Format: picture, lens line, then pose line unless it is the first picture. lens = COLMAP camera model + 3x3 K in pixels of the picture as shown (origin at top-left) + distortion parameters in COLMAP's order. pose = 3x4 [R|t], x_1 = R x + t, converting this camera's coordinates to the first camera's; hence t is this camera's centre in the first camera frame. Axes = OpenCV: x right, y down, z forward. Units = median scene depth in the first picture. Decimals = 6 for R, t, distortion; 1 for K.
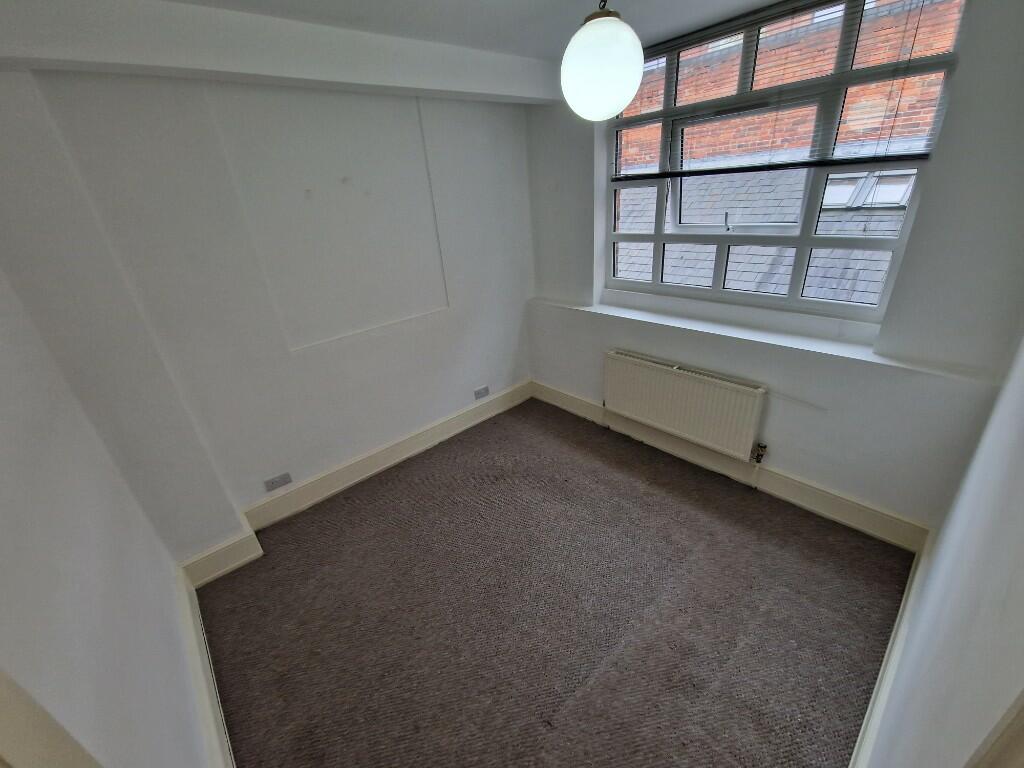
lens RADIAL K [[419.0, 0, 510.7], [0, 419.0, 388.8], [0, 0, 1]] dist [0.001600, -0.000534]
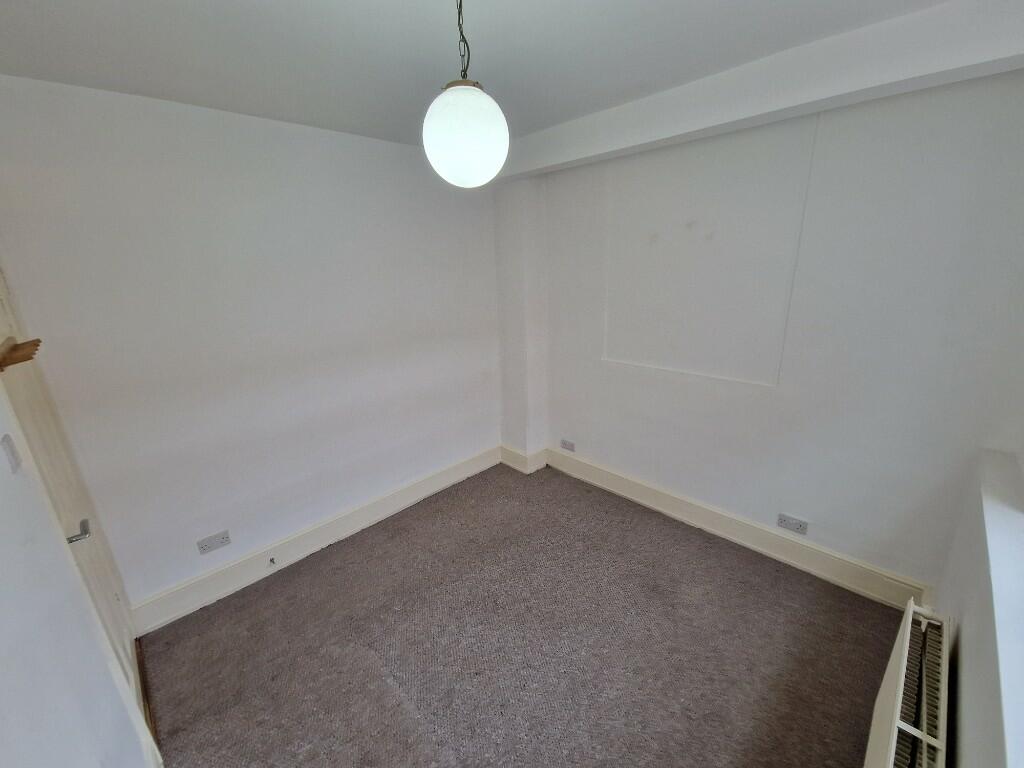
lens RADIAL K [[419.0, 0, 510.7], [0, 419.0, 388.8], [0, 0, 1]] dist [0.001600, -0.000534]
pose [[0.040843, 0.362094, -0.931247, 0.586474], [-0.394597, 0.862108, 0.317904, -0.271791], [0.917946, 0.354483, 0.178092, 0.498529]]
